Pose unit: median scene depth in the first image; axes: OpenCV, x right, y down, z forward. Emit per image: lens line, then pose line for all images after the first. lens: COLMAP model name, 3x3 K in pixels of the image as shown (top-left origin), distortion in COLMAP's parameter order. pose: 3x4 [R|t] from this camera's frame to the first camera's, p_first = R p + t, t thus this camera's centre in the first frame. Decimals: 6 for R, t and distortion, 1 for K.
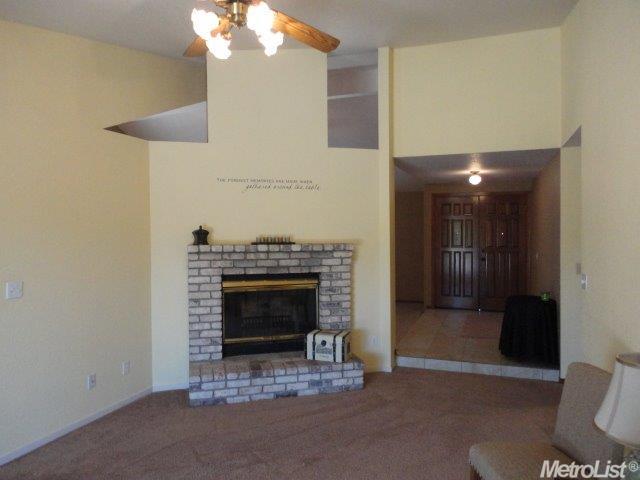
lens RADIAL K [[471.4, 0, 318.2], [0, 471.4, 231.5], [0, 0, 1]] dist [0.002737, 0.003122]
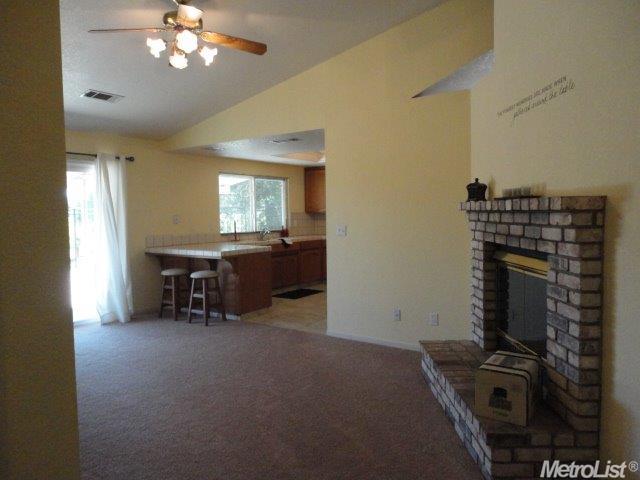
lens RADIAL K [[471.4, 0, 318.2], [0, 471.4, 231.5], [0, 0, 1]] dist [0.002737, 0.003122]
pose [[-0.229467, 0.050582, -0.972001, 0.621821], [0.008676, 0.998715, 0.049924, 0.038136], [0.973278, 0.003023, -0.229612, 0.931947]]
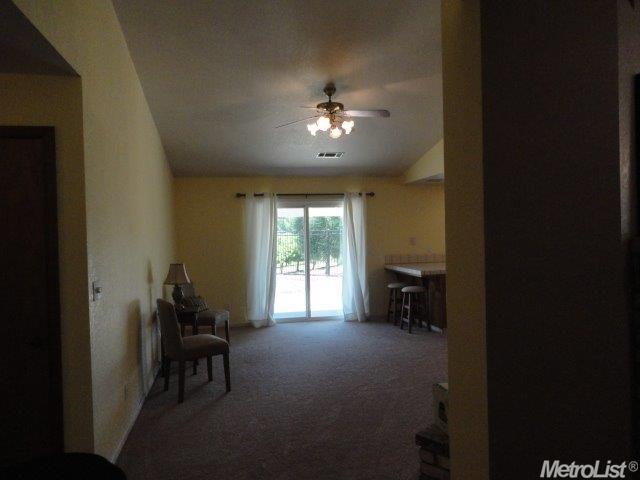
lens RADIAL K [[471.4, 0, 318.2], [0, 471.4, 231.5], [0, 0, 1]] dist [0.002737, 0.003122]
pose [[-0.831366, 0.027406, -0.555049, 0.539846], [0.026443, 0.999603, 0.009749, 0.007216], [0.555096, -0.006572, -0.831760, 1.434118]]
